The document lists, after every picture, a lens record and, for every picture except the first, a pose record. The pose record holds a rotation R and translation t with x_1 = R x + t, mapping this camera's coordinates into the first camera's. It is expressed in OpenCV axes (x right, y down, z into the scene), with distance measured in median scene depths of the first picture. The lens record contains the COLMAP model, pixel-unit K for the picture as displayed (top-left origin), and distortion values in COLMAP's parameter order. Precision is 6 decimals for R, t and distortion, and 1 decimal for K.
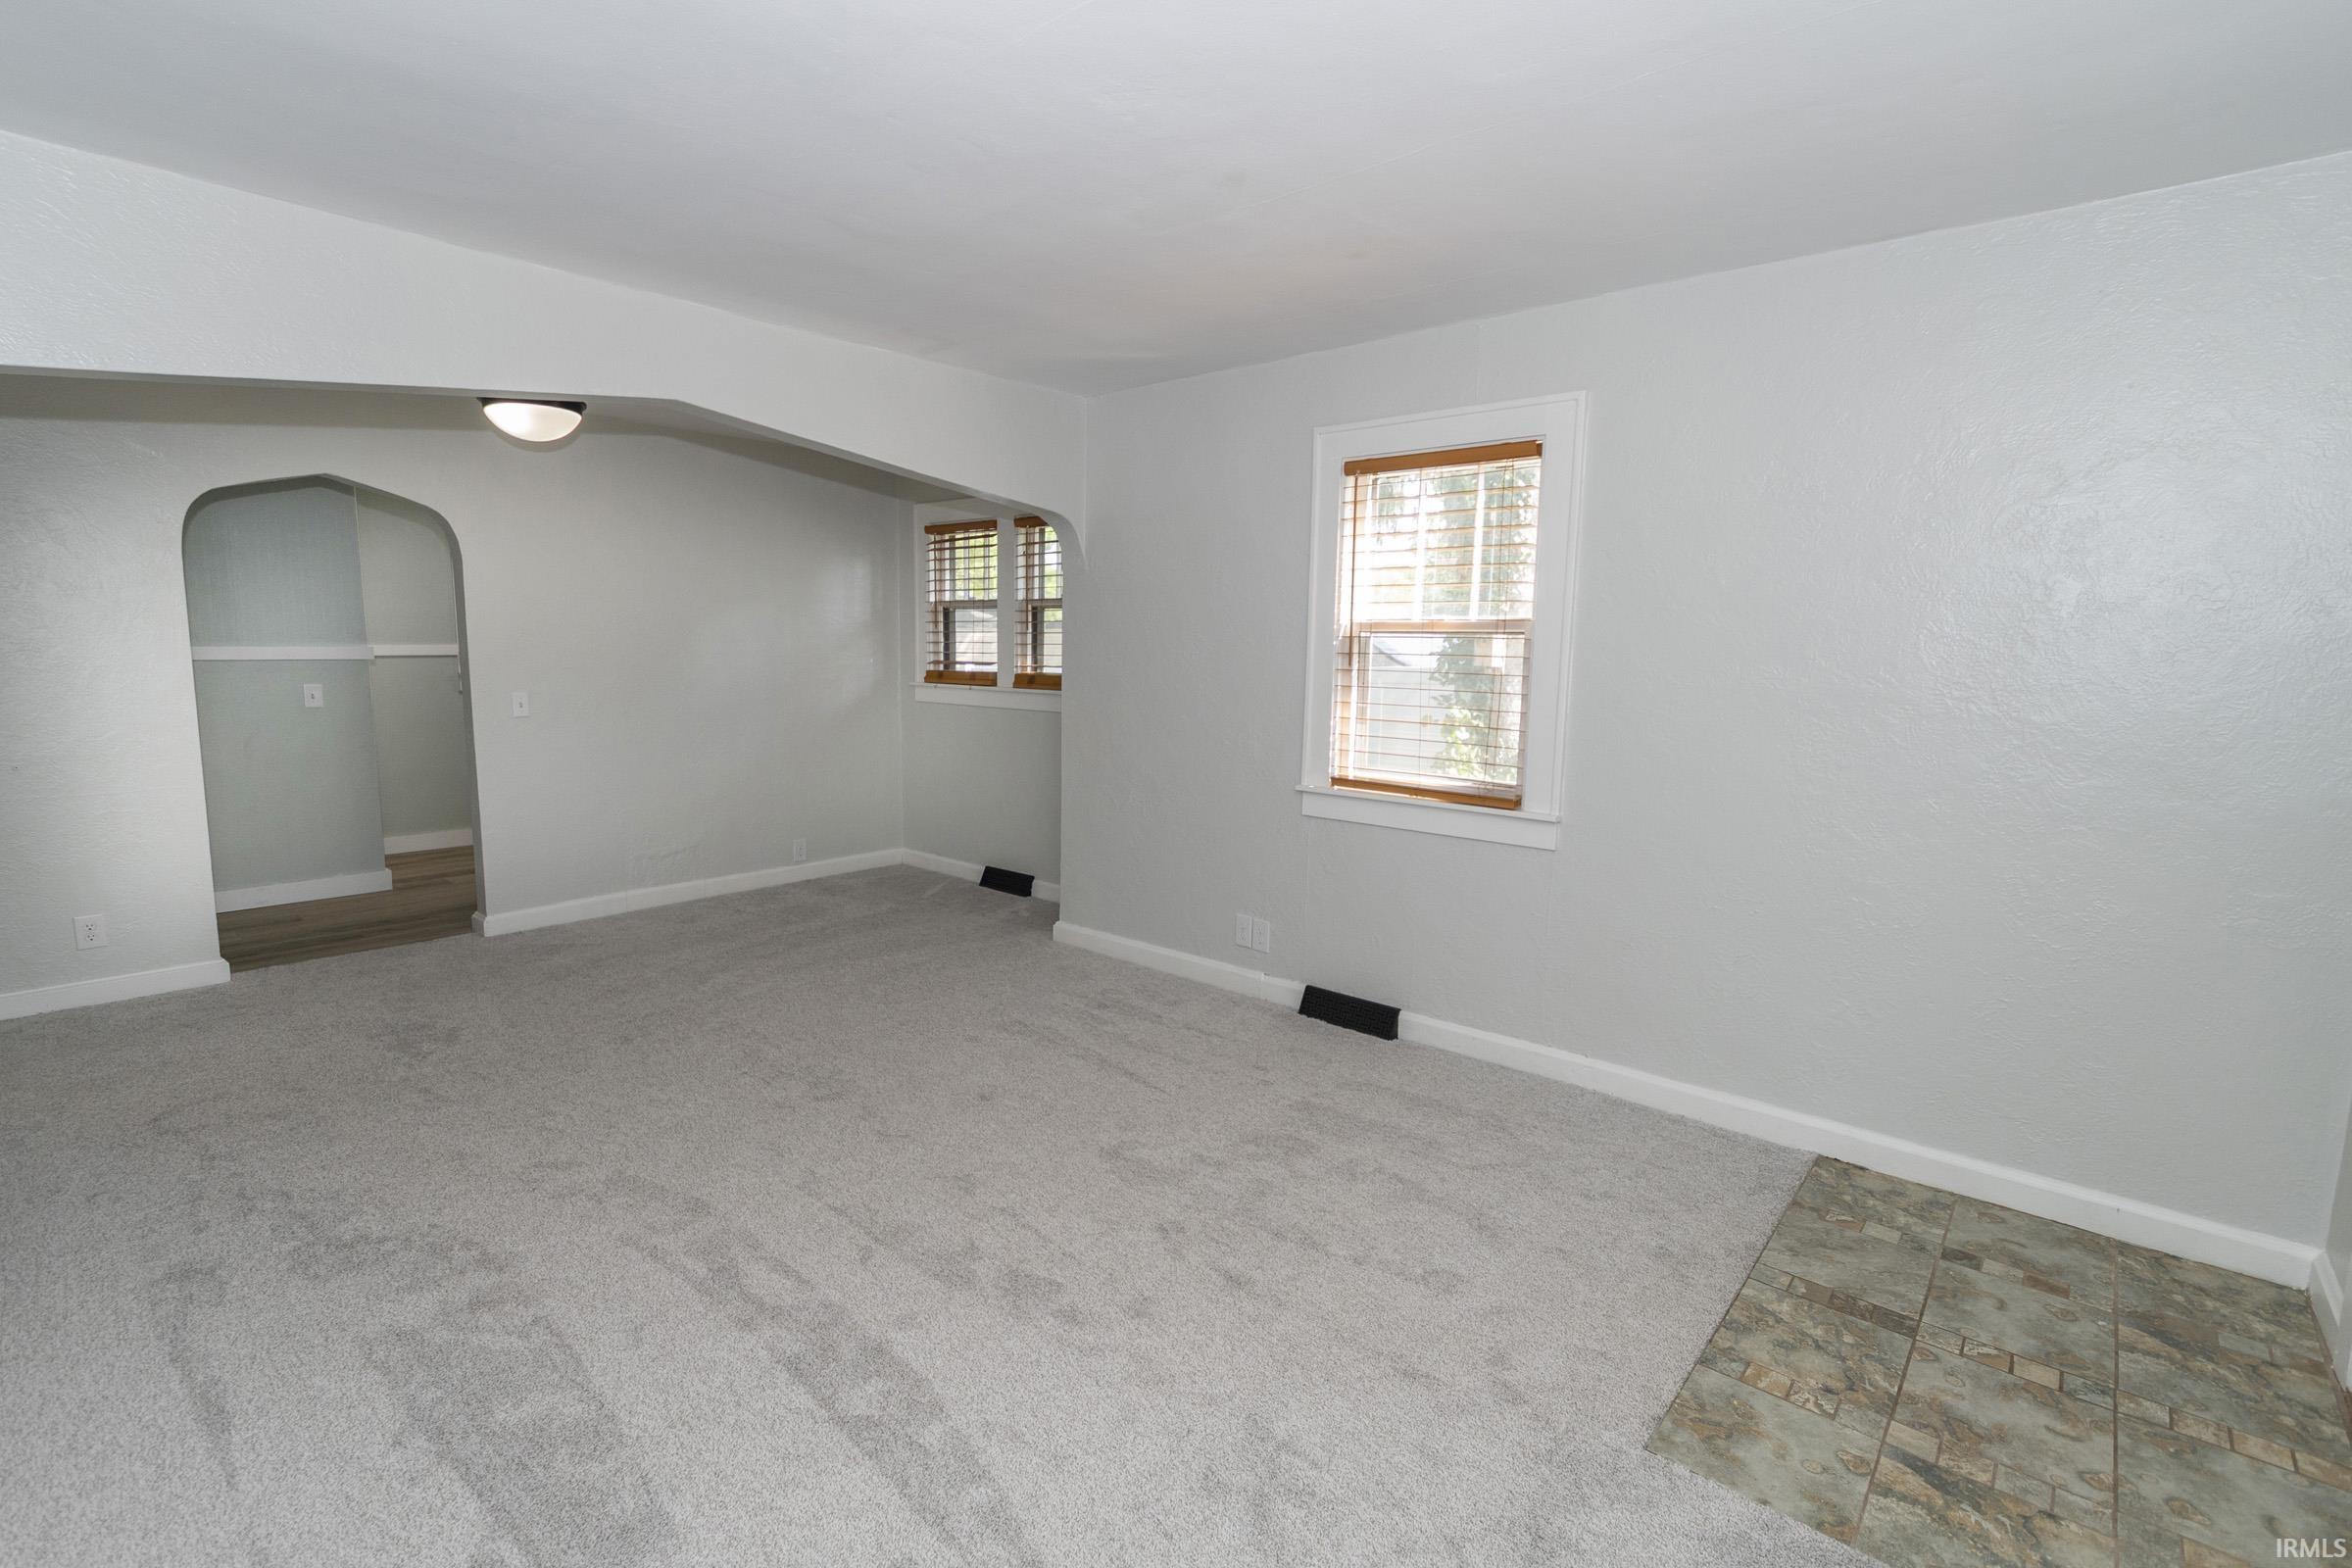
lens RADIAL K [[1088.6, 0, 1131.9], [0, 1088.6, 775.2], [0, 0, 1]] dist [0.009250, -0.000495]
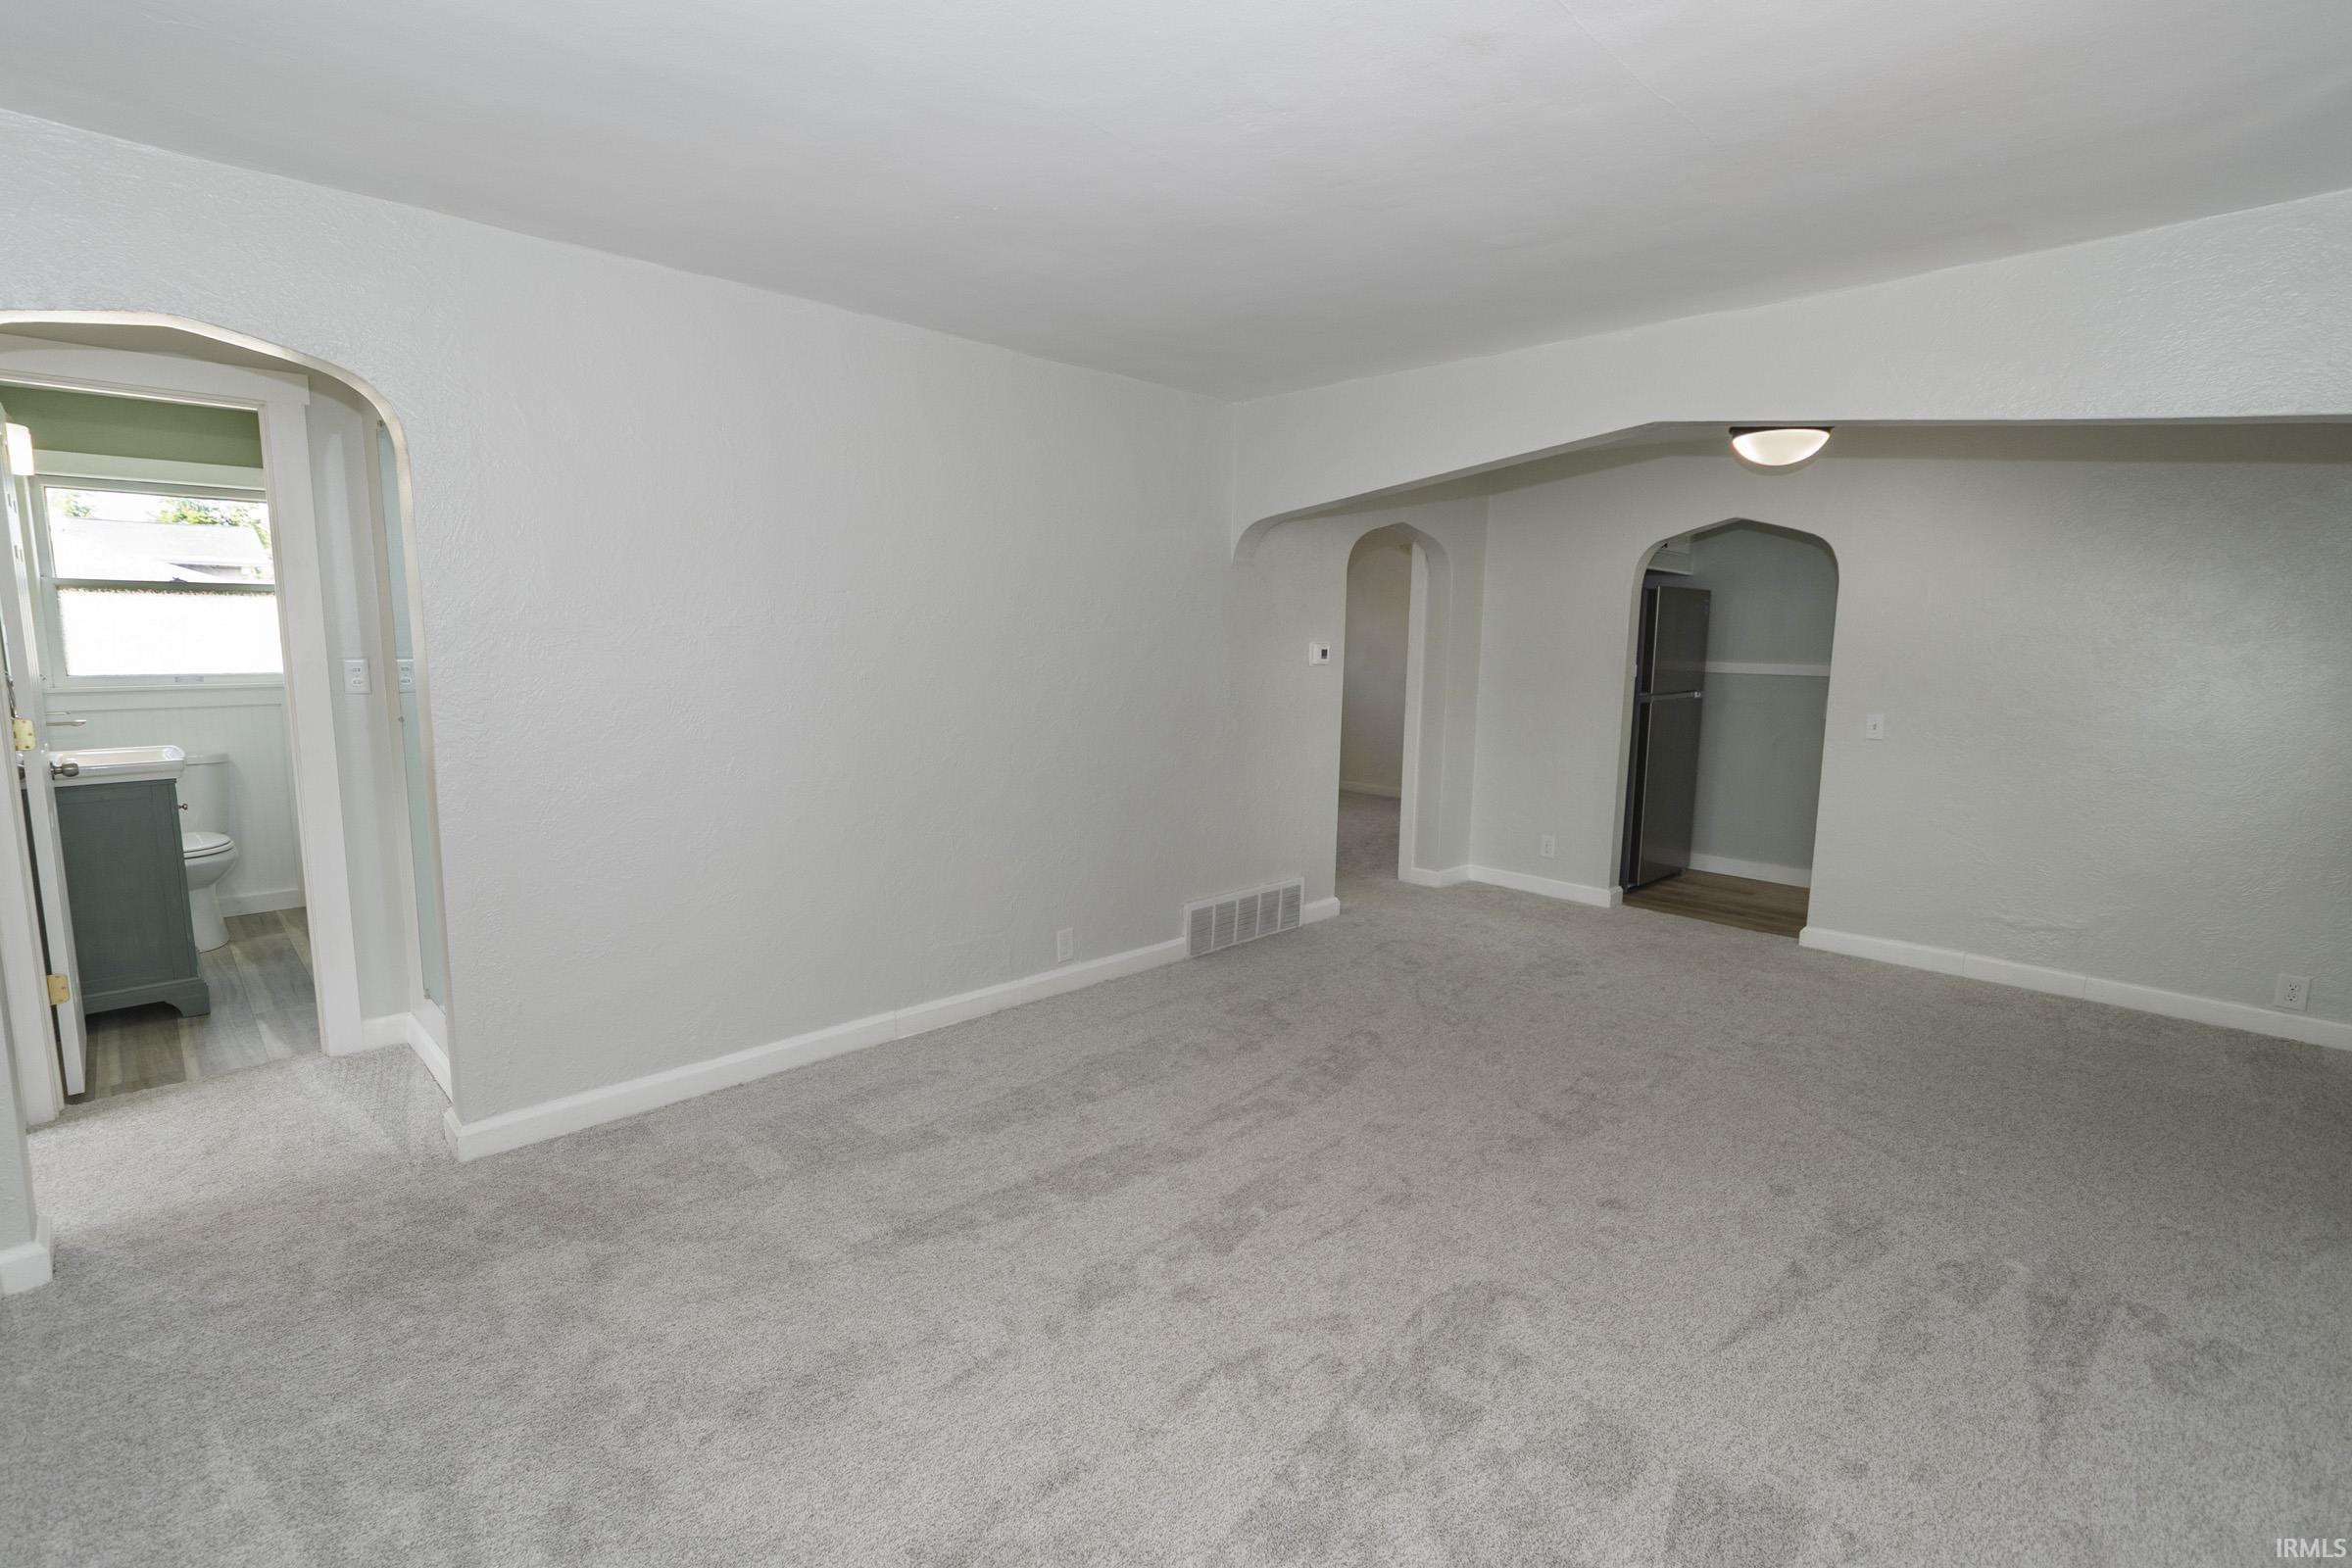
lens RADIAL K [[1061.9, 0, 1151.2], [0, 1061.9, 768.7], [0, 0, 1]] dist [0.002532, -0.000127]
pose [[-0.062061, 0.113221, -0.991630, 0.561018], [-0.140808, 0.982614, 0.121004, -0.067449], [0.988090, 0.147139, -0.045040, 0.556106]]
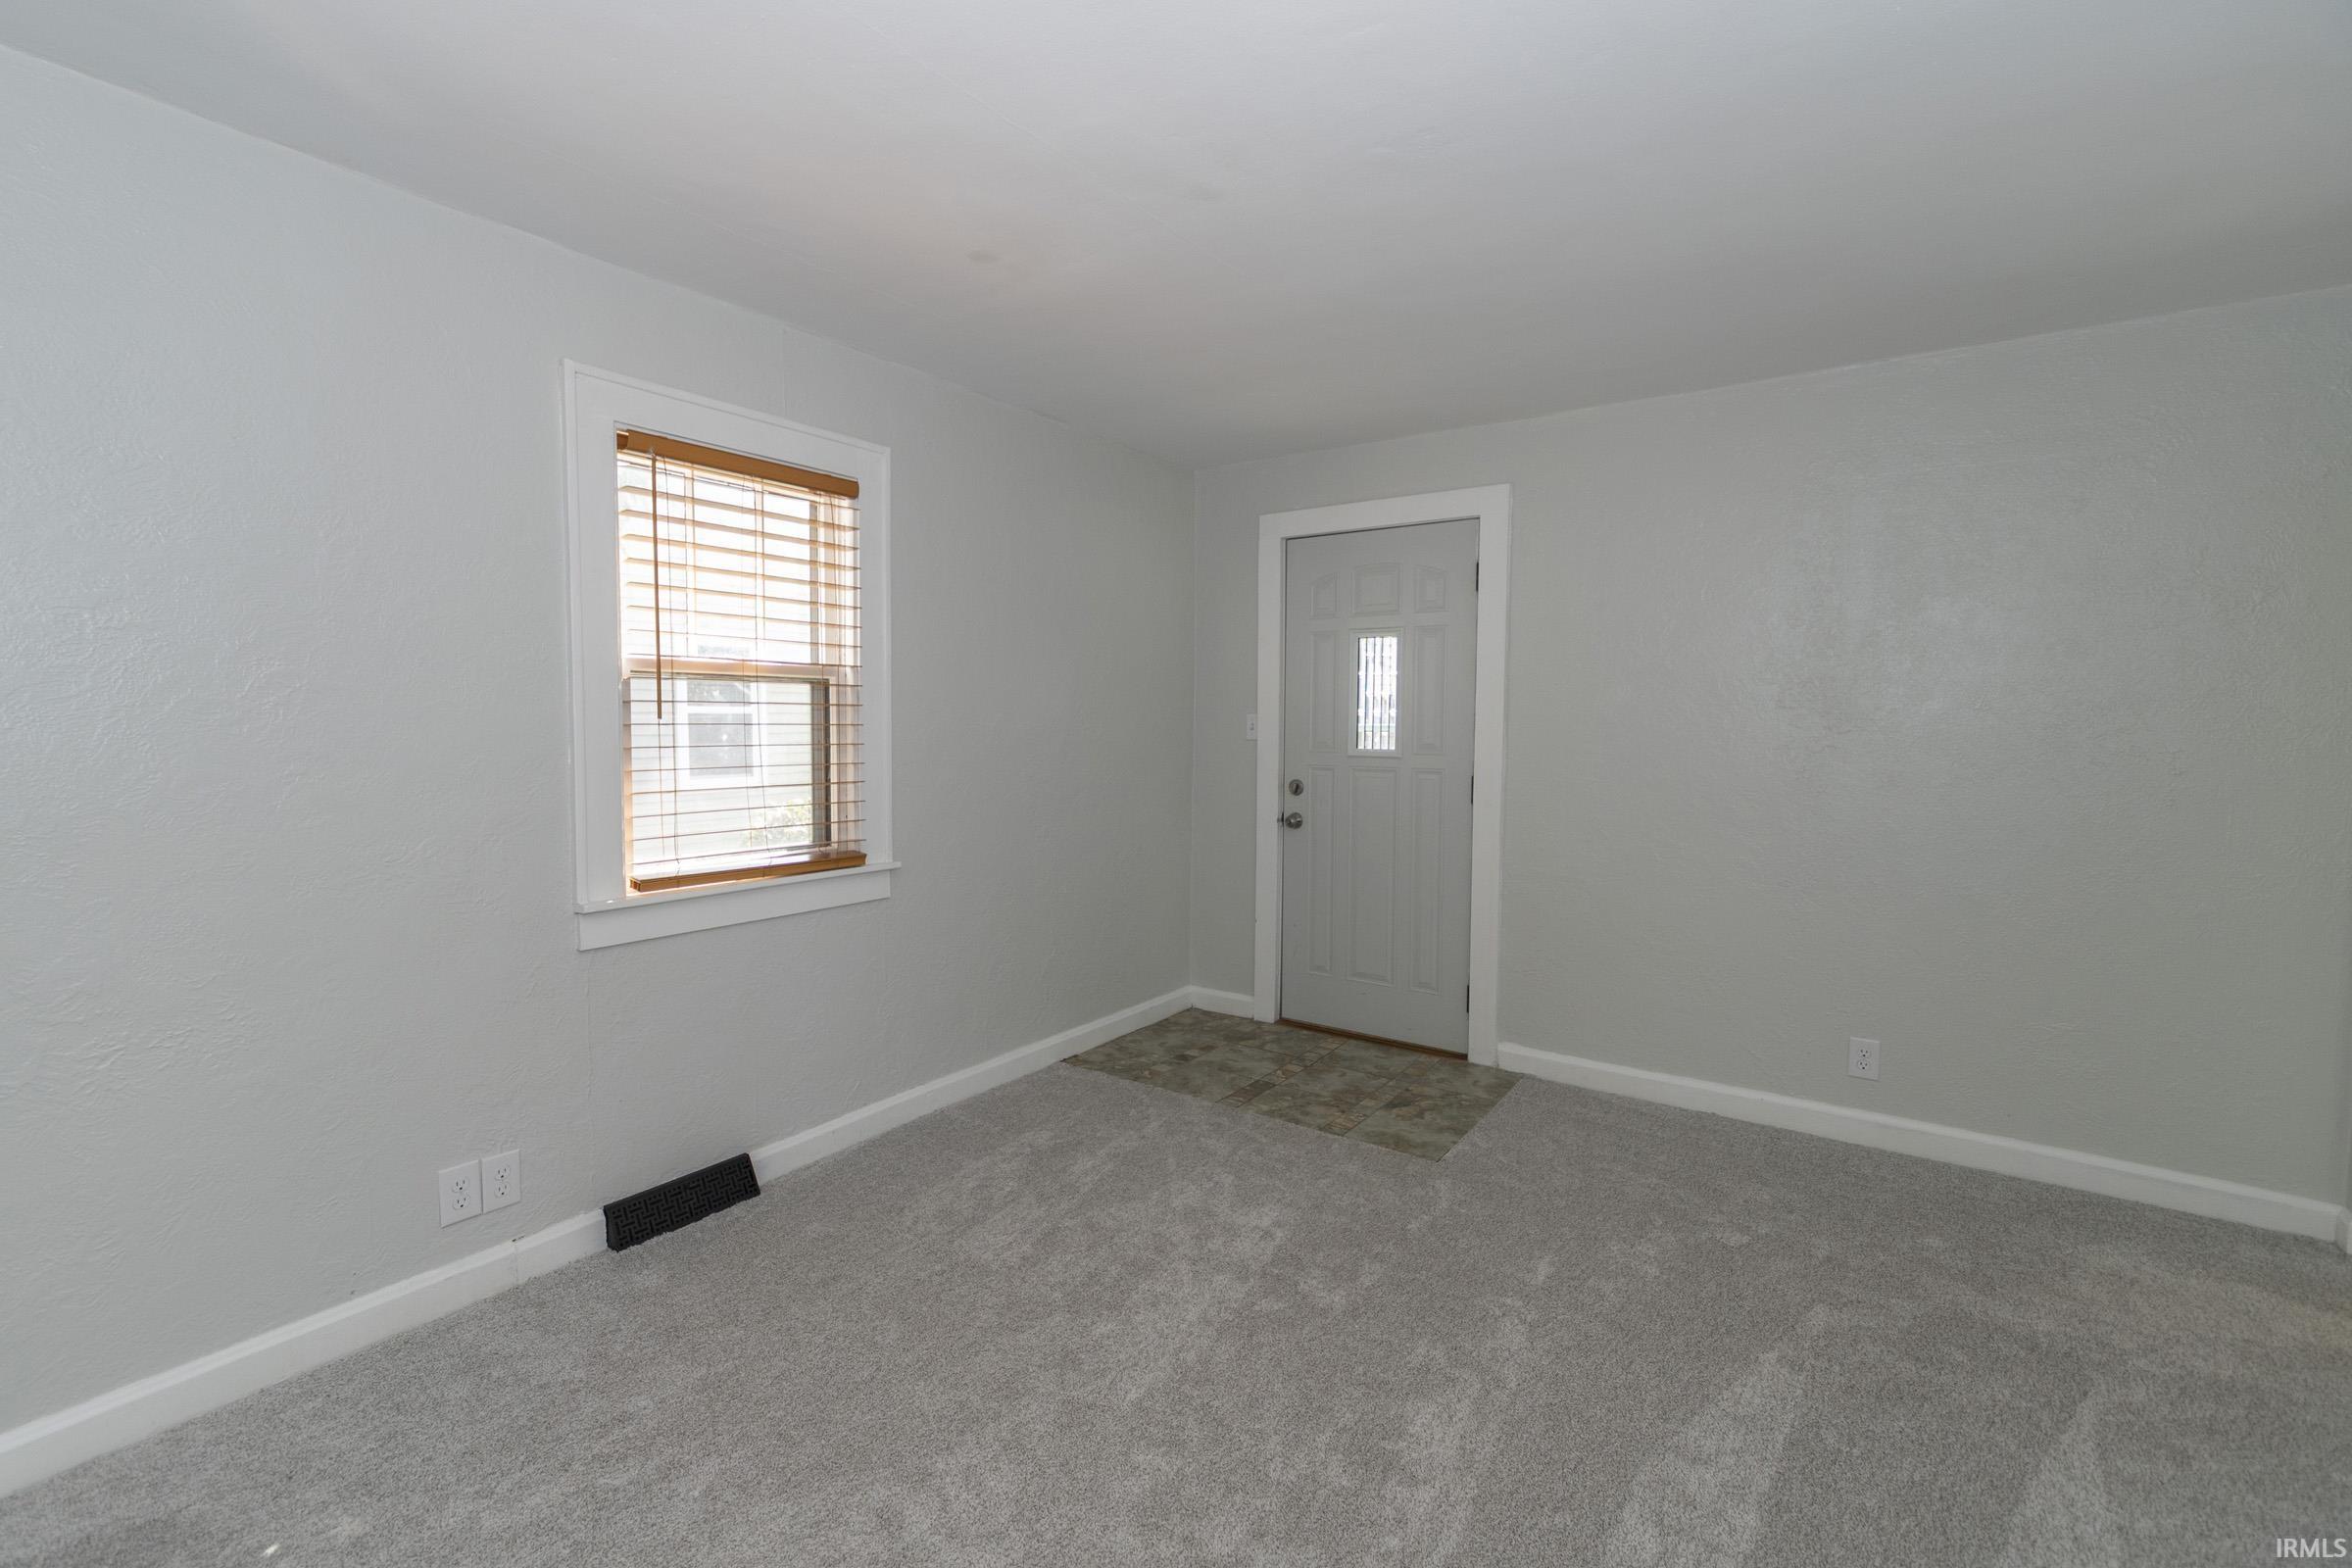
lens RADIAL K [[1032.1, 0, 1158.2], [0, 1032.1, 774.8], [0, 0, 1]] dist [0.010304, 0.000075]
pose [[-0.118720, -0.065818, 0.990744, -0.506705], [0.119316, 0.989625, 0.080041, -0.078631], [-0.985733, 0.127714, -0.109635, 0.751216]]
